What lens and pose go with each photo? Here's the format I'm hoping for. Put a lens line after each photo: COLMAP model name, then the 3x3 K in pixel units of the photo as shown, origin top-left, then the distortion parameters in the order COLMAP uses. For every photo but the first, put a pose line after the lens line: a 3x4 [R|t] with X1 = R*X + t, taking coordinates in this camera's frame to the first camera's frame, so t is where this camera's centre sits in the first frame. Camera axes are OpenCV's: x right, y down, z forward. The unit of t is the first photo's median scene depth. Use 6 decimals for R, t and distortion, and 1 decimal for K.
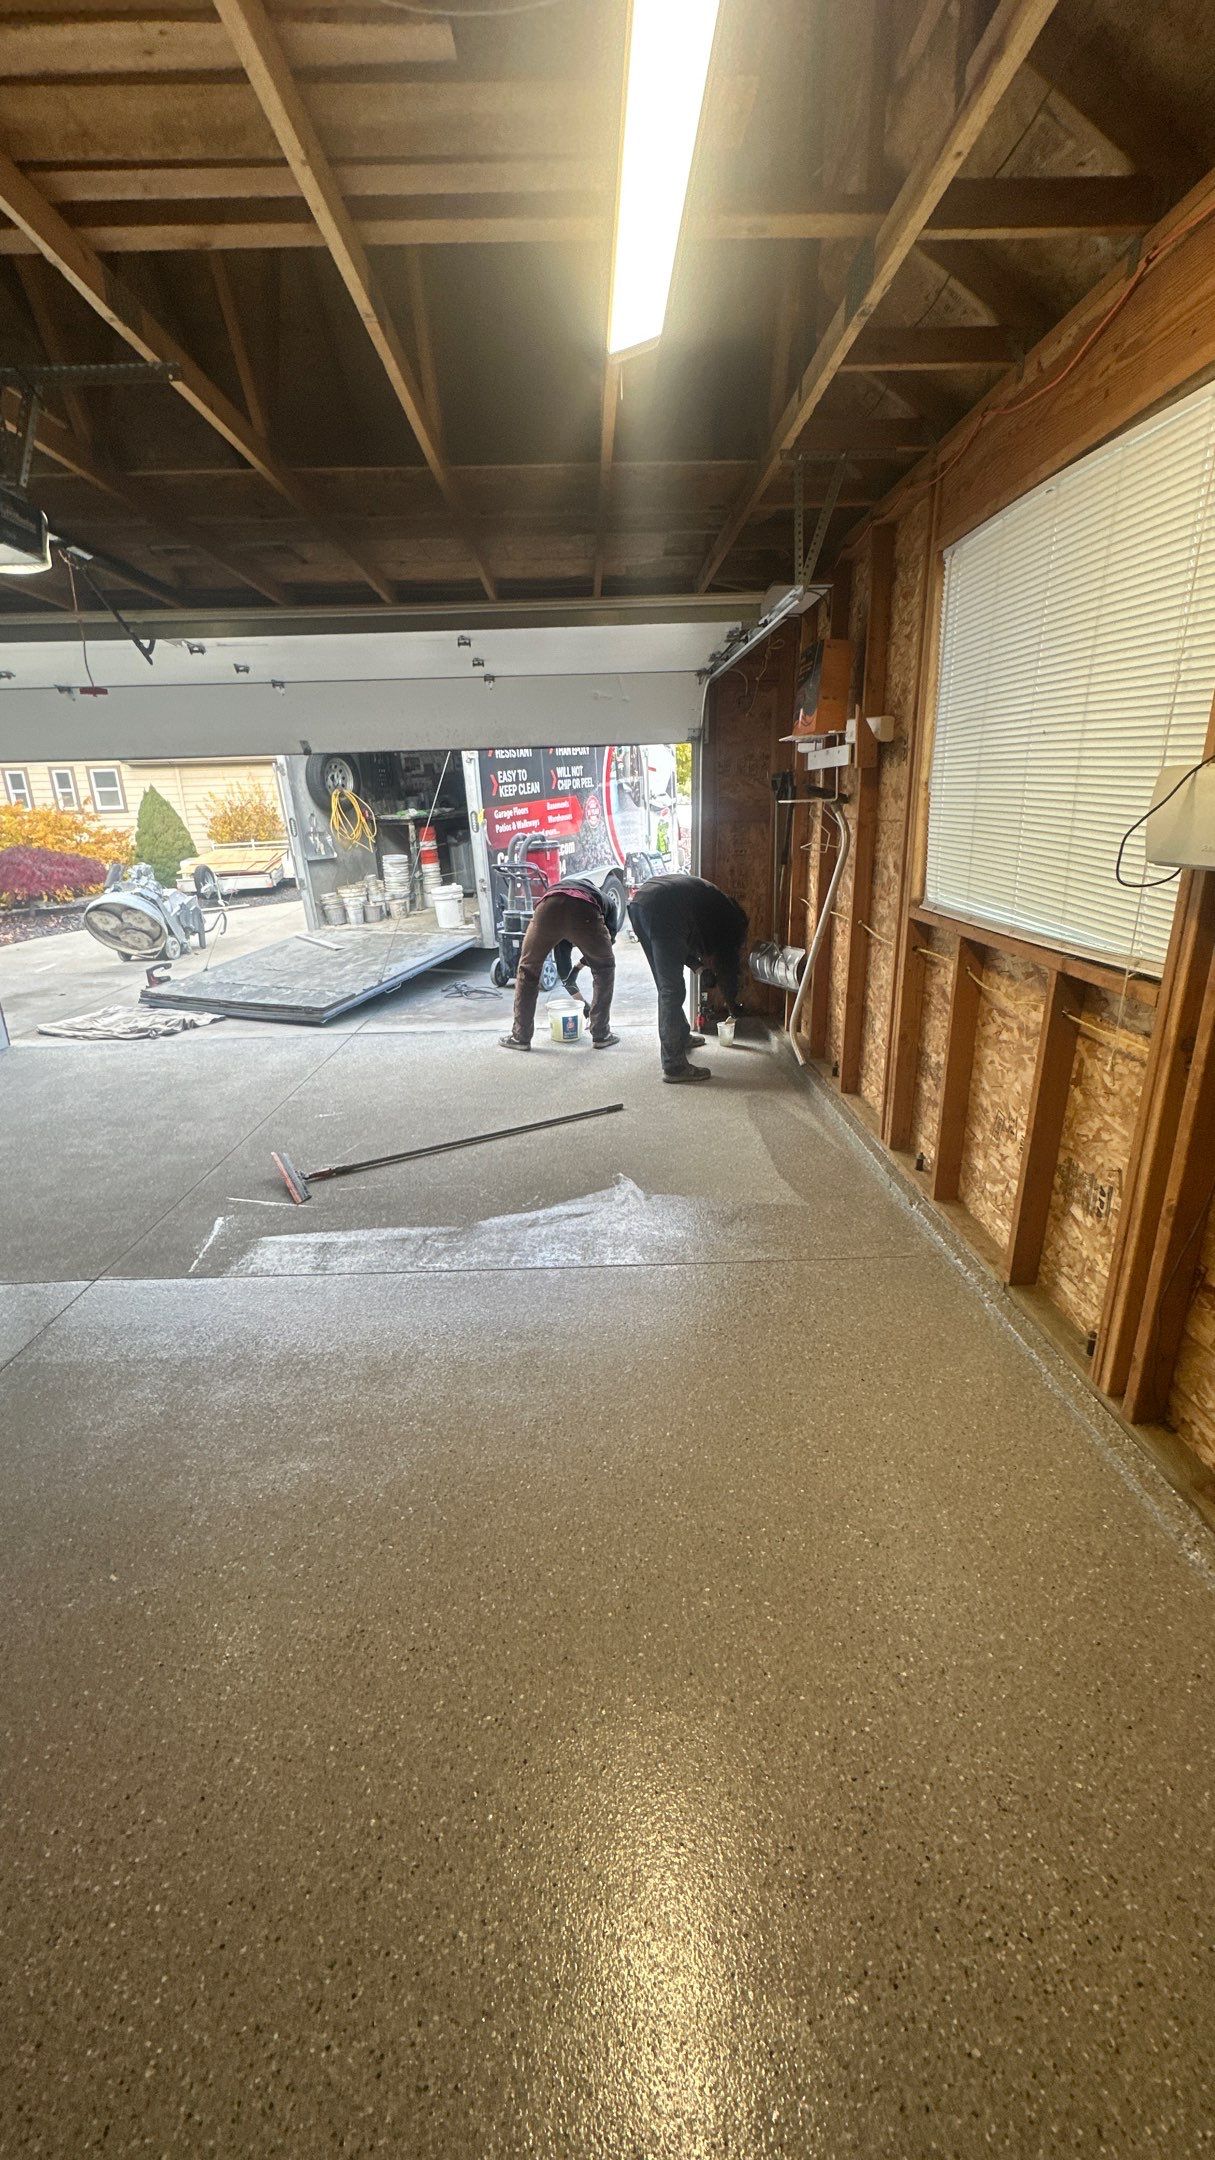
lens RADIAL K [[854.9, 0, 609.4], [0, 854.9, 1080.3], [0, 0, 1]] dist [-0.004543, 0.000913]
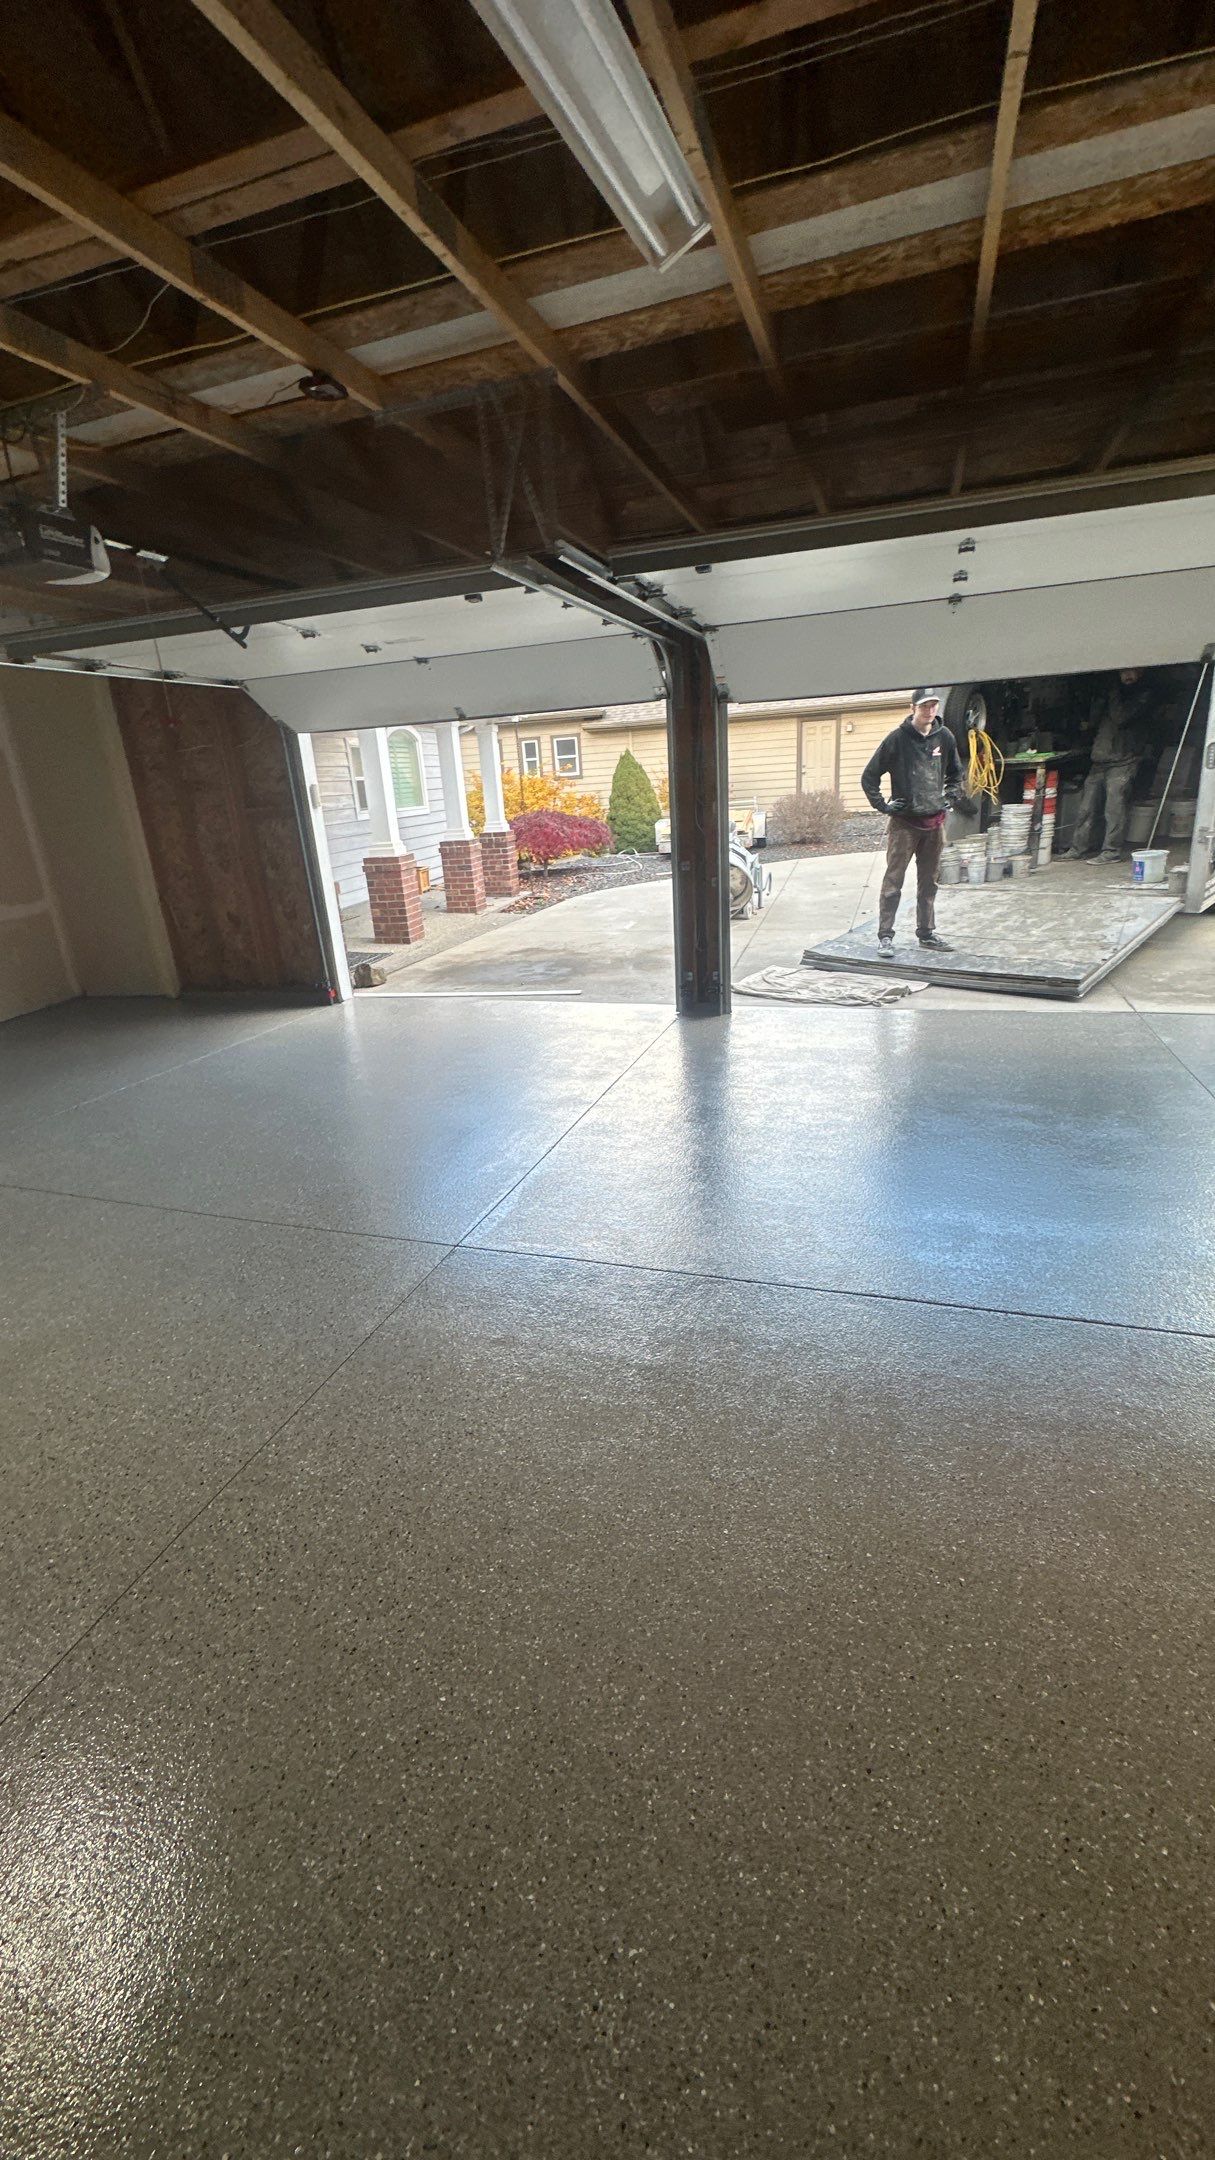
lens RADIAL K [[854.9, 0, 609.4], [0, 854.9, 1083.0], [0, 0, 1]] dist [-0.004543, 0.000913]
pose [[0.937070, 0.084141, -0.338850, -0.703709], [-0.070330, 0.996122, 0.052857, 0.007988], [0.341984, -0.025699, 0.939354, 0.064464]]
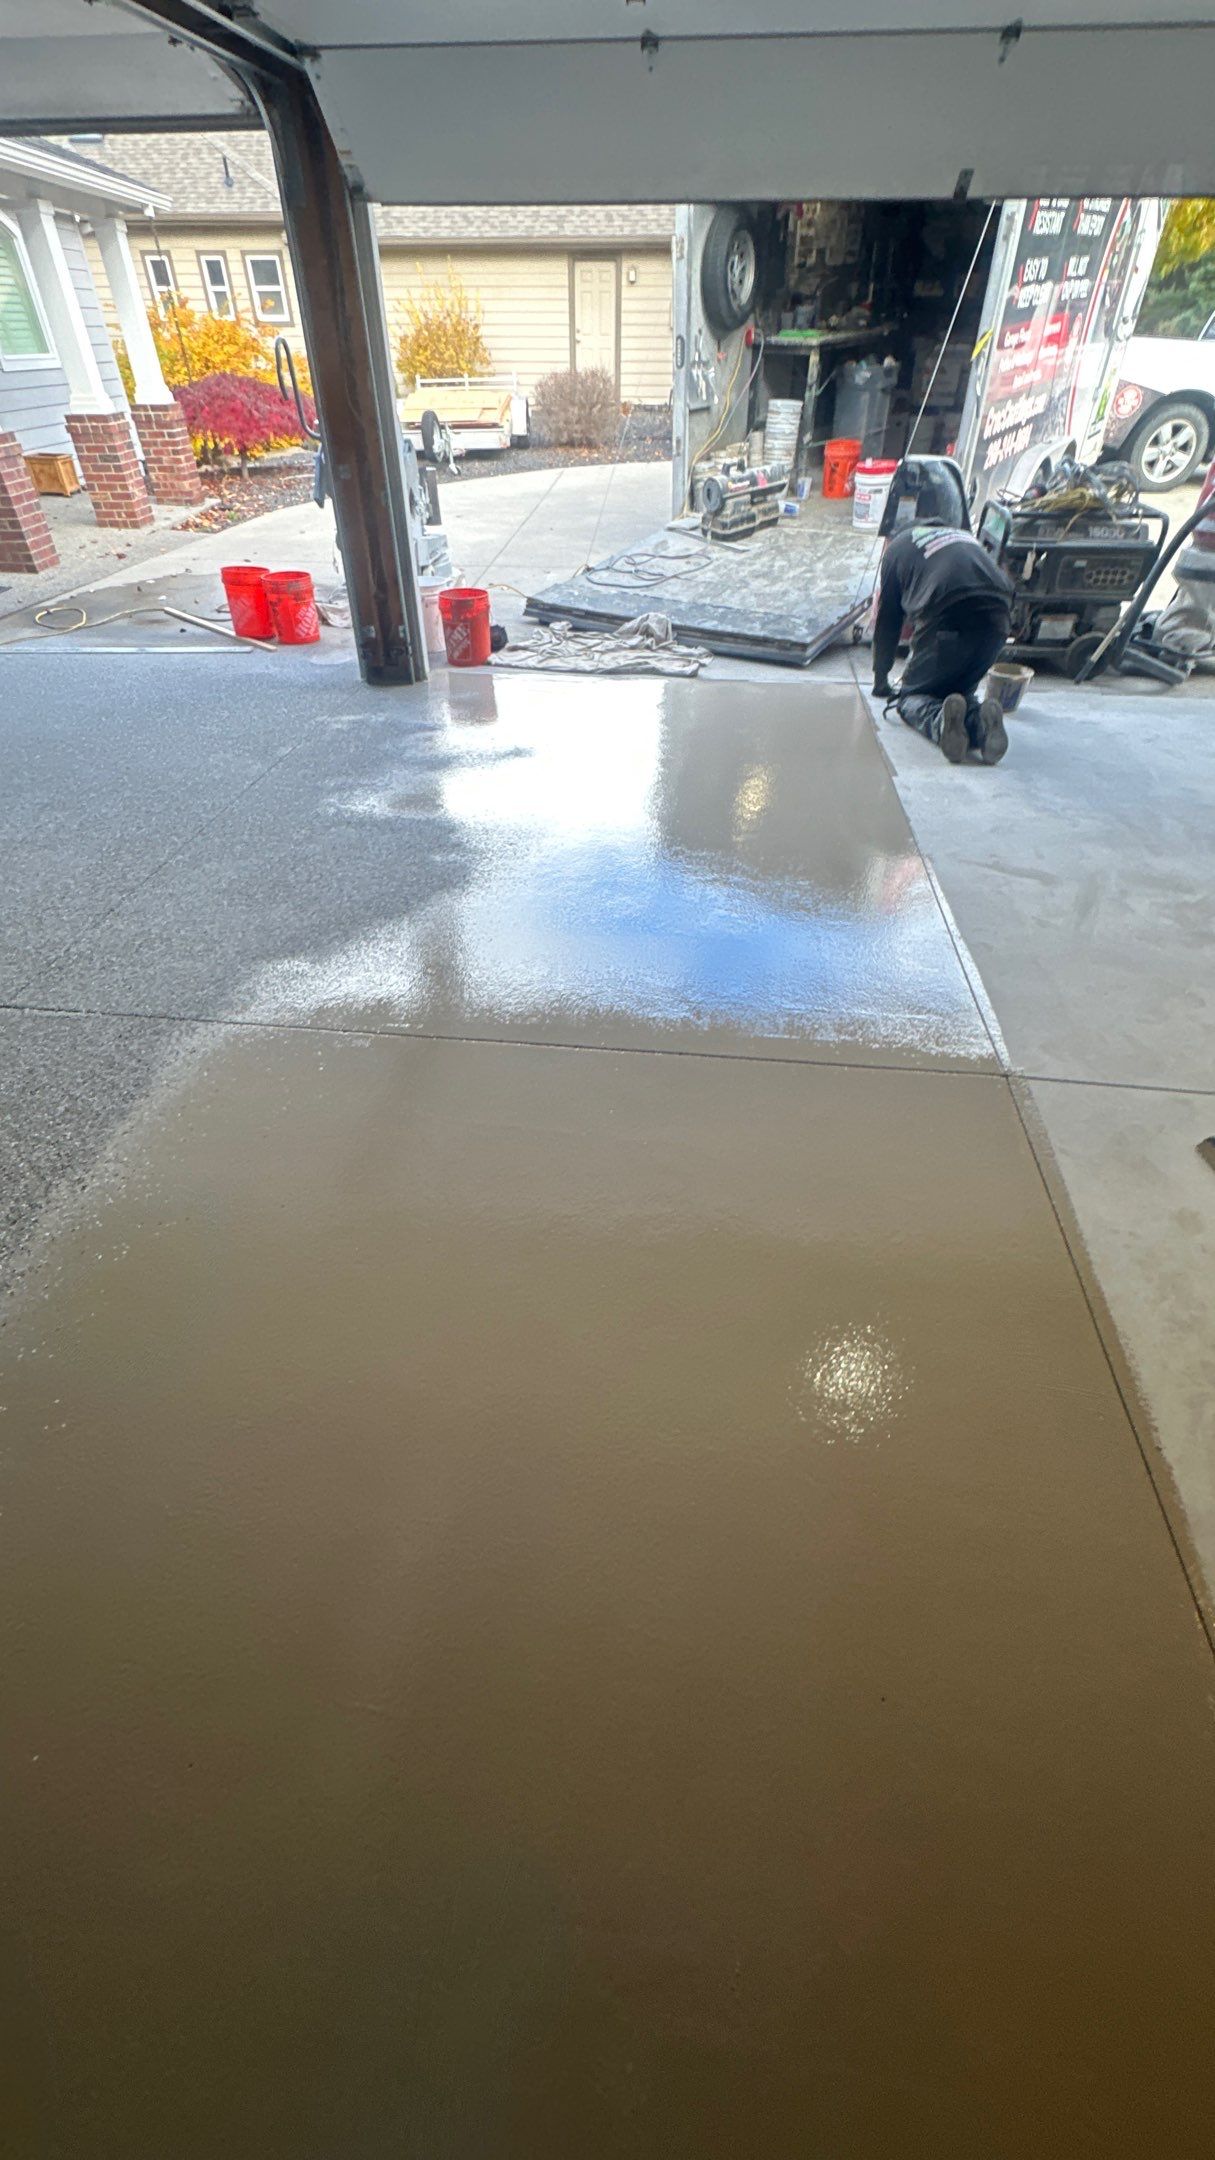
lens RADIAL K [[854.9, 0, 608.0], [0, 854.9, 1078.8], [0, 0, 1]] dist [-0.004543, 0.000913]
pose [[0.989348, 0.114257, -0.090202, -0.588372], [-0.069652, 0.915656, 0.395883, -0.024410], [0.127826, -0.385383, 0.913860, 0.178471]]
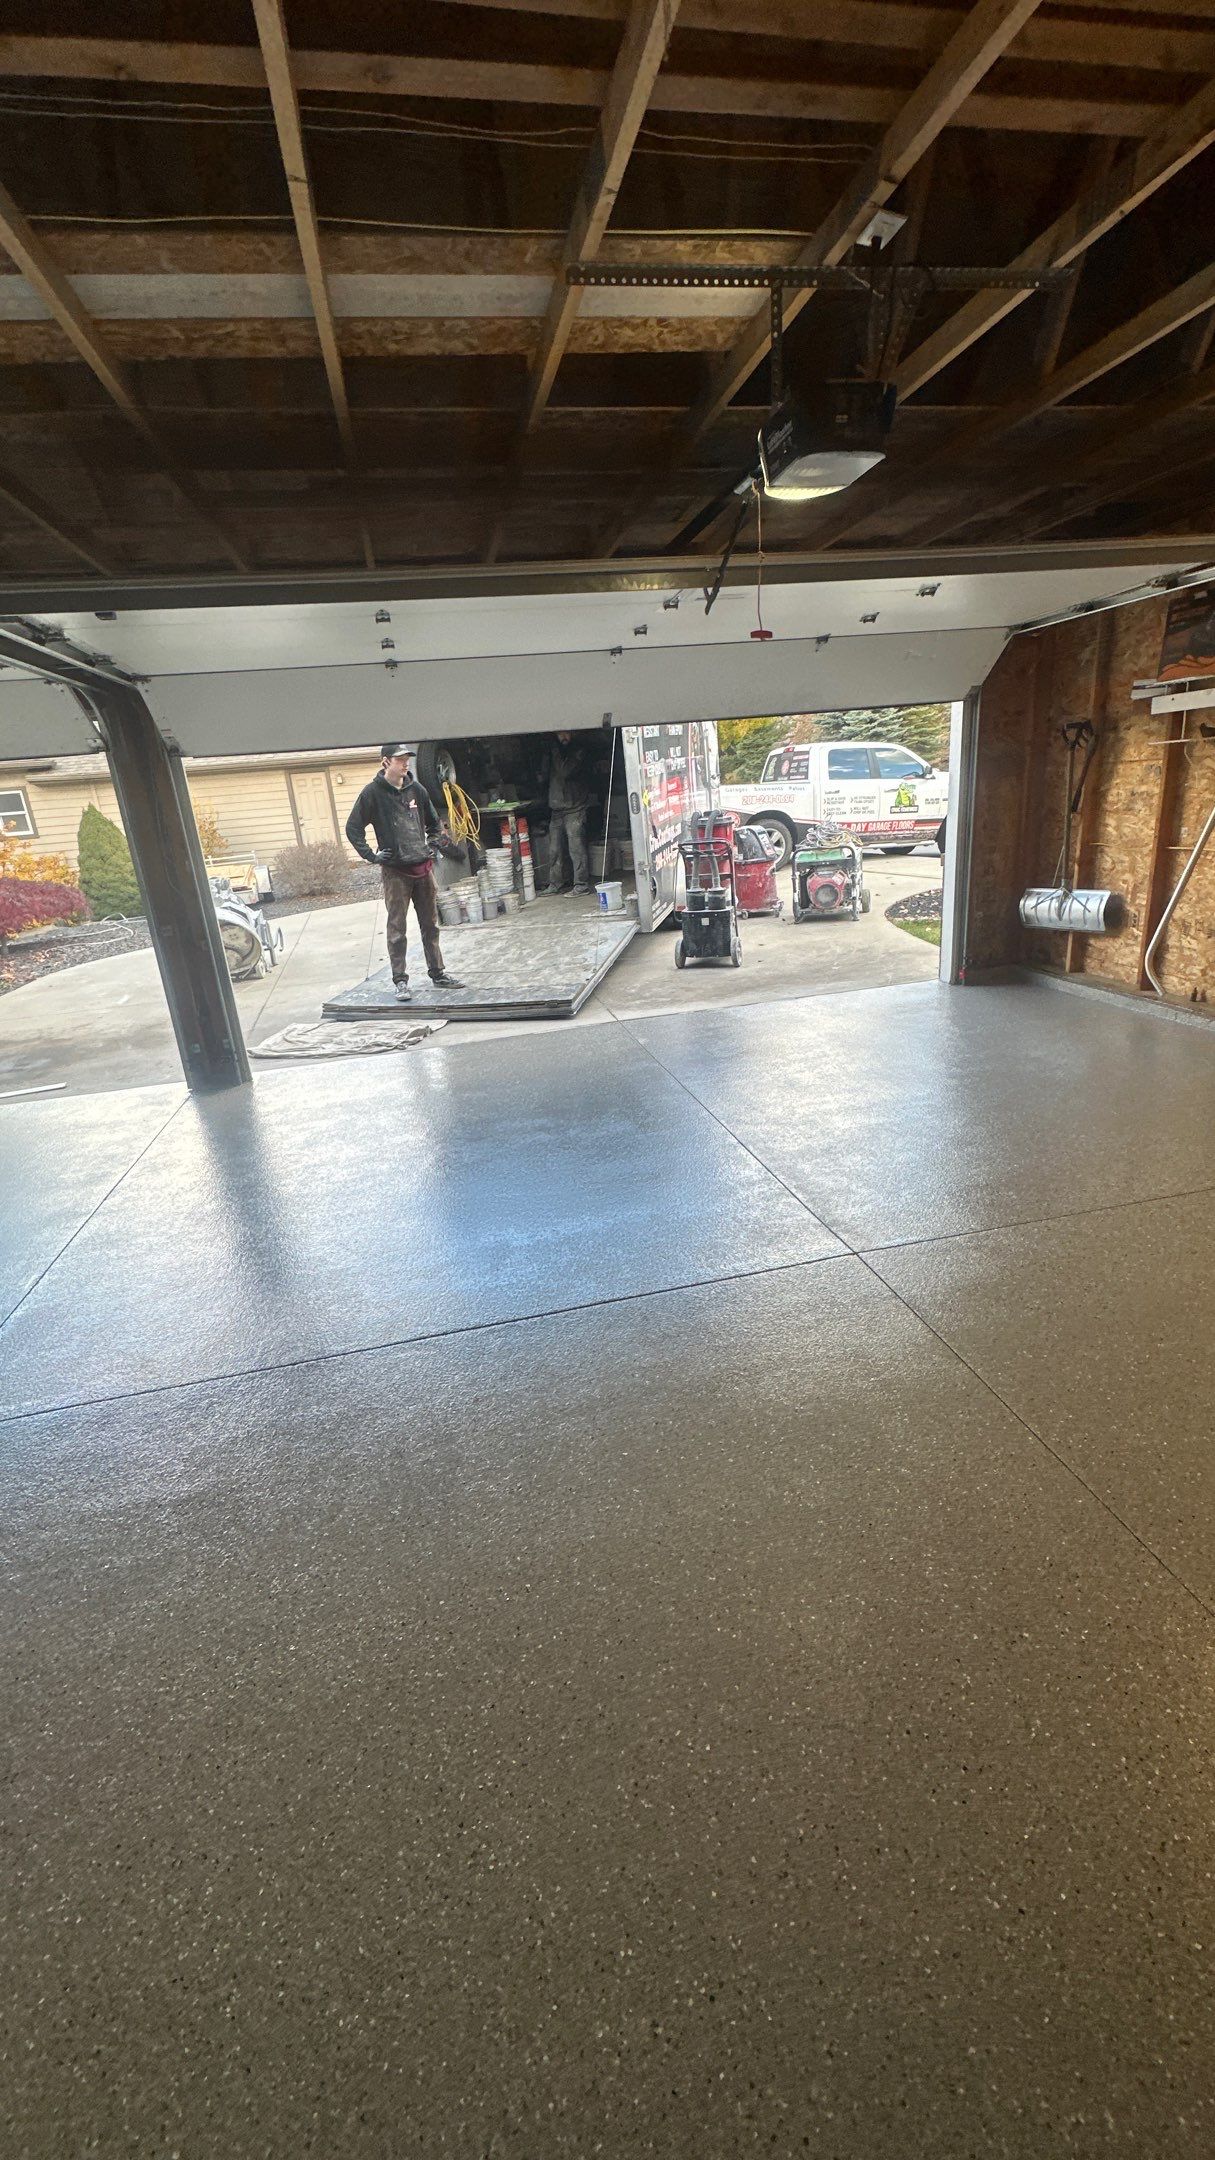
lens RADIAL K [[854.9, 0, 608.2], [0, 854.9, 1082.9], [0, 0, 1]] dist [-0.004543, 0.000913]
pose [[0.982147, -0.110136, 0.152503, -0.665844], [0.109738, 0.993899, 0.011052, 0.003749], [-0.152790, 0.005880, 0.988241, 0.068232]]
